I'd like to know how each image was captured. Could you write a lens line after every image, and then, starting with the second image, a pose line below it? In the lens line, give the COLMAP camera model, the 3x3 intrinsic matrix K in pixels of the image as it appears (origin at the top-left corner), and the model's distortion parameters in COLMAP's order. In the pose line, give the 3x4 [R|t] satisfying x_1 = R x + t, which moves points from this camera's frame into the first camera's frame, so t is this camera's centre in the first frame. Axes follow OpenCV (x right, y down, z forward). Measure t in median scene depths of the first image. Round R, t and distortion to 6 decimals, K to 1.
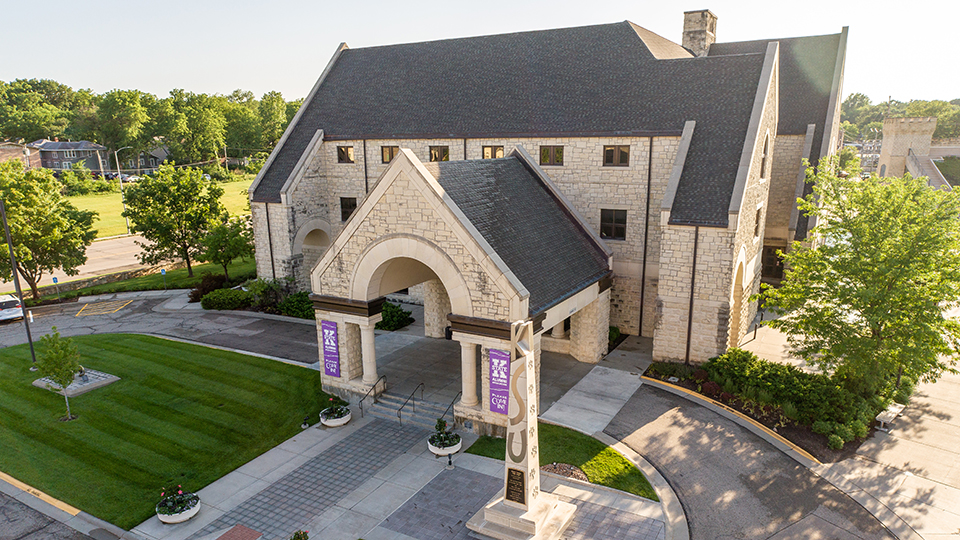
lens RADIAL K [[628.2, 0, 482.1], [0, 628.2, 270.0], [0, 0, 1]] dist [-0.003283, -0.000012]
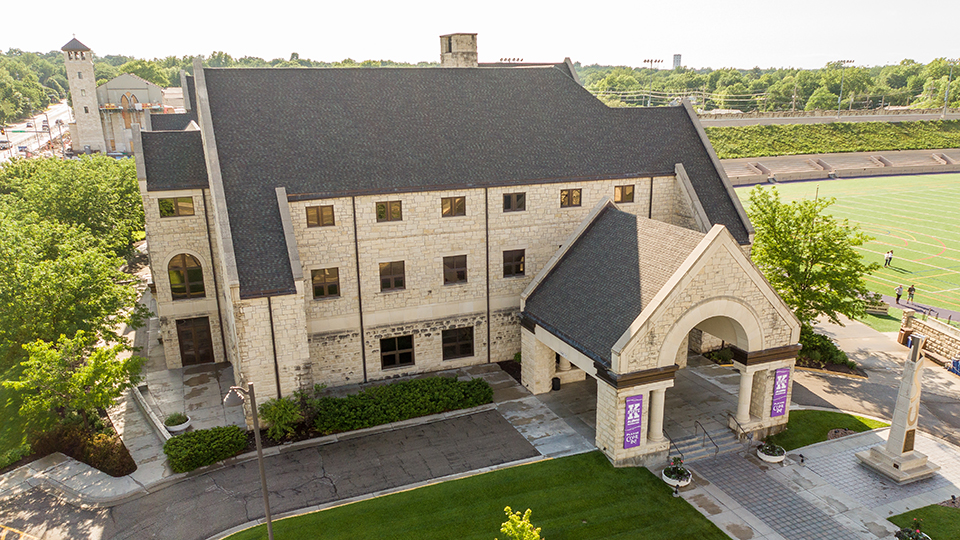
lens RADIAL K [[728.6, 0, 482.0], [0, 728.6, 271.5], [0, 0, 1]] dist [0.007056, 0.000060]
pose [[0.638043, -0.186464, 0.747083, -1.224191], [0.165212, 0.980792, 0.103696, -0.275380], [-0.752068, 0.057265, 0.656593, 0.384466]]
